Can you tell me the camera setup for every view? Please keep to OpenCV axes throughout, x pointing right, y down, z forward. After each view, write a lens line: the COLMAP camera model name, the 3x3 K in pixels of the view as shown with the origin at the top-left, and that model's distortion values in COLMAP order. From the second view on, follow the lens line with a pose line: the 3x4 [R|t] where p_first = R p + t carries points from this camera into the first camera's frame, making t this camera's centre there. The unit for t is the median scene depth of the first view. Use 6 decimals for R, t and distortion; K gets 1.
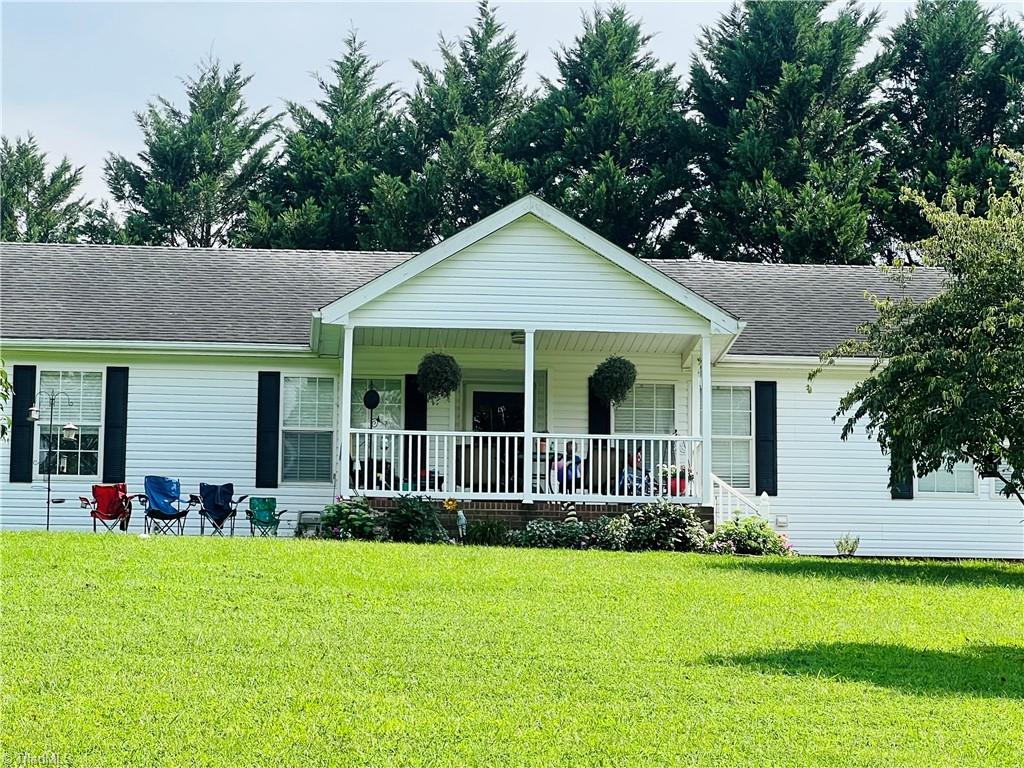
lens RADIAL K [[3078.2, 0, 513.6], [0, 3078.2, 379.7], [0, 0, 1]] dist [-0.122424, 0.000000]
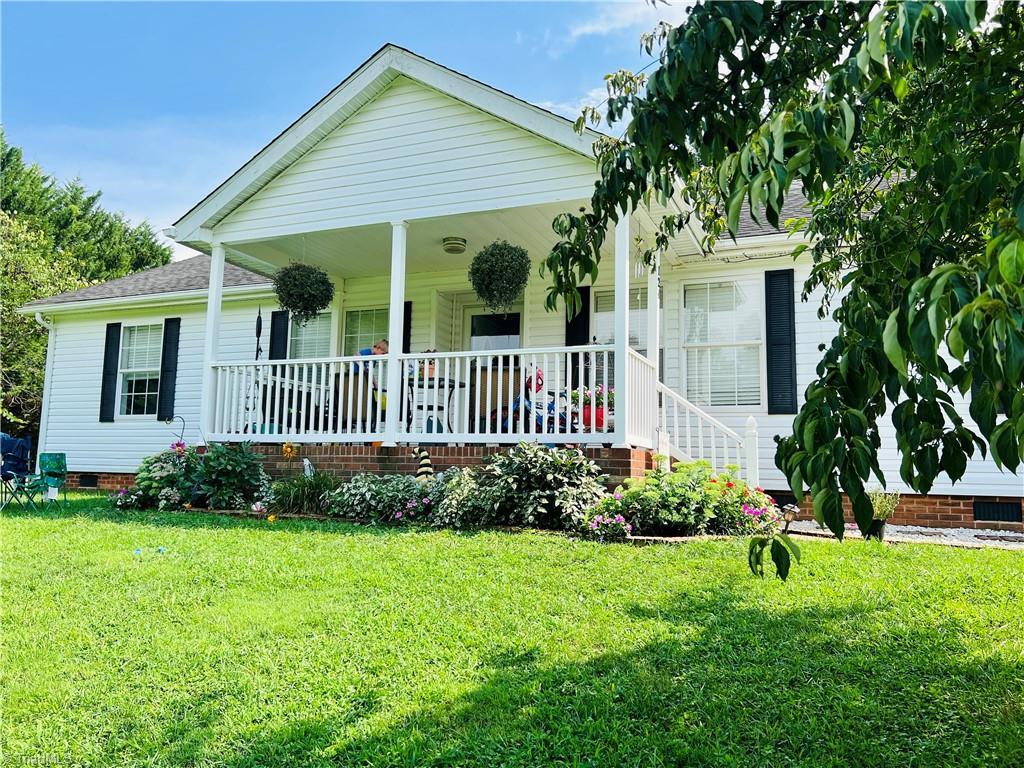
lens RADIAL K [[766.3, 0, 501.8], [0, 766.3, 379.0], [0, 0, 1]] dist [0.049265, -0.055784]
pose [[0.892747, -0.048002, -0.447993, 0.108702], [0.063950, 0.997742, 0.020530, 0.020333], [0.445996, -0.046977, 0.893801, 0.799501]]
